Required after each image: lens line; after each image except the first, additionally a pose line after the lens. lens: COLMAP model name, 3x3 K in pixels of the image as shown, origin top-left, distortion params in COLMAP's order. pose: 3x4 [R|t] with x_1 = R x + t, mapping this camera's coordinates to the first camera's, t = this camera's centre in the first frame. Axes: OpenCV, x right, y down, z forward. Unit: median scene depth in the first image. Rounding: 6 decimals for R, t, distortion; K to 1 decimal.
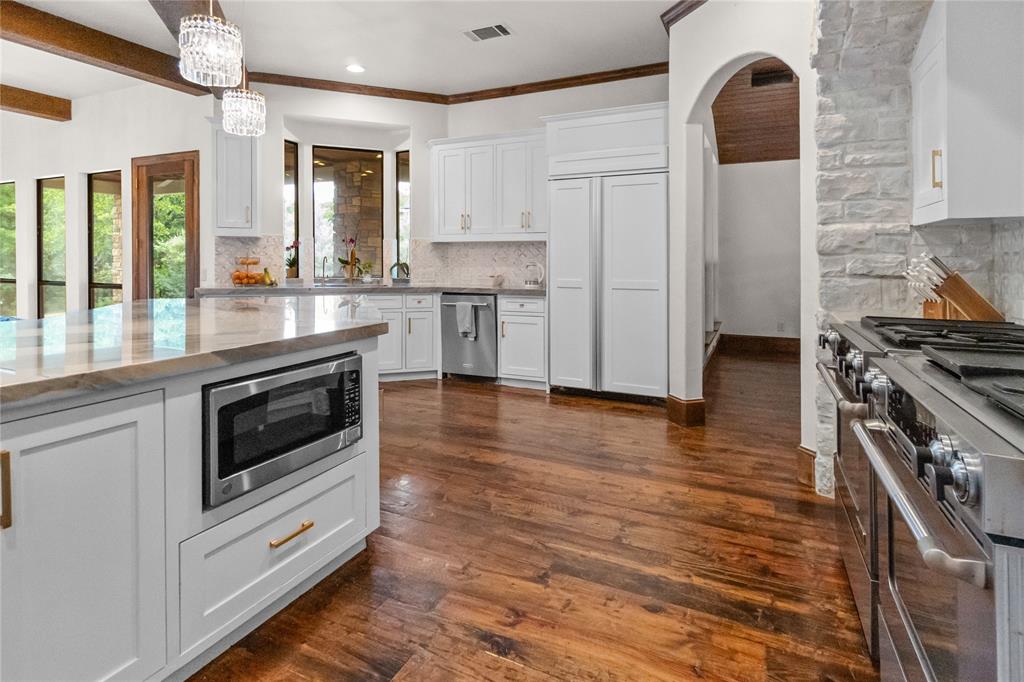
lens RADIAL K [[505.5, 0, 512.0], [0, 505.5, 341.0], [0, 0, 1]] dist [0.000274, 0.000230]
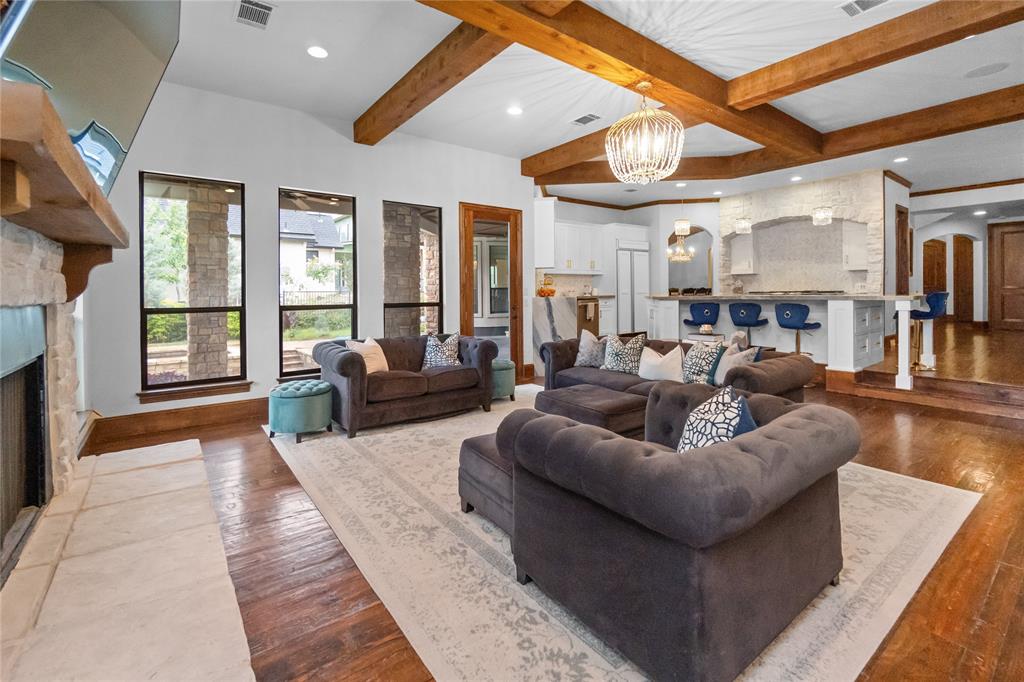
lens RADIAL K [[454.2, 0, 511.5], [0, 454.2, 296.4], [0, 0, 1]] dist [-0.000643, -0.000094]
pose [[0.458507, -0.012273, 0.888606, -1.893691], [0.152060, 0.986242, -0.064840, -0.027110], [-0.875585, 0.164851, 0.454065, 0.425066]]
